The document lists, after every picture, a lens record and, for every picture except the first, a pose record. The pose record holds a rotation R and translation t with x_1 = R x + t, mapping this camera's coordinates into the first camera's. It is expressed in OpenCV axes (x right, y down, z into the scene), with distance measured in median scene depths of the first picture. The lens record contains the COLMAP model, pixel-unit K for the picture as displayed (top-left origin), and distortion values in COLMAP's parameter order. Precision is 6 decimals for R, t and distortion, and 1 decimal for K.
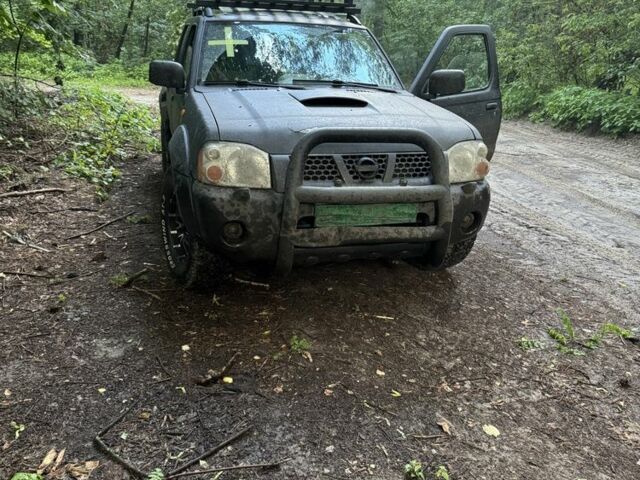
lens RADIAL K [[600.2, 0, 320.0], [0, 600.2, 240.0], [0, 0, 1]] dist [0.175755, -0.325380]
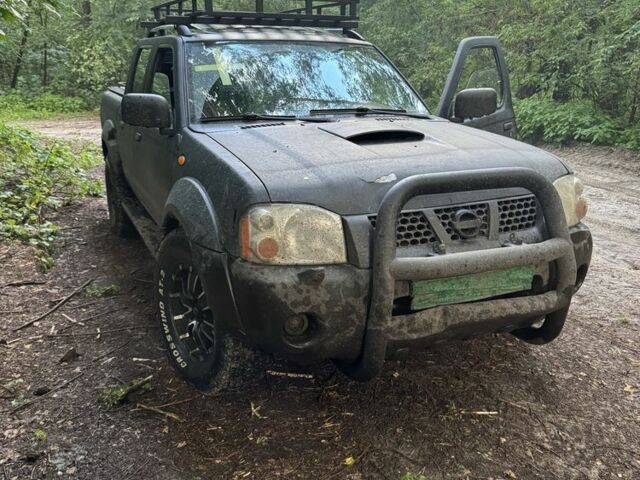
lens RADIAL K [[600.2, 0, 320.0], [0, 600.2, 240.0], [0, 0, 1]] dist [0.175755, -0.325380]
pose [[0.986843, -0.079846, 0.140592, -0.187673], [0.083804, 0.996229, -0.022450, -0.087428], [-0.138269, 0.033937, 0.989813, 0.253036]]
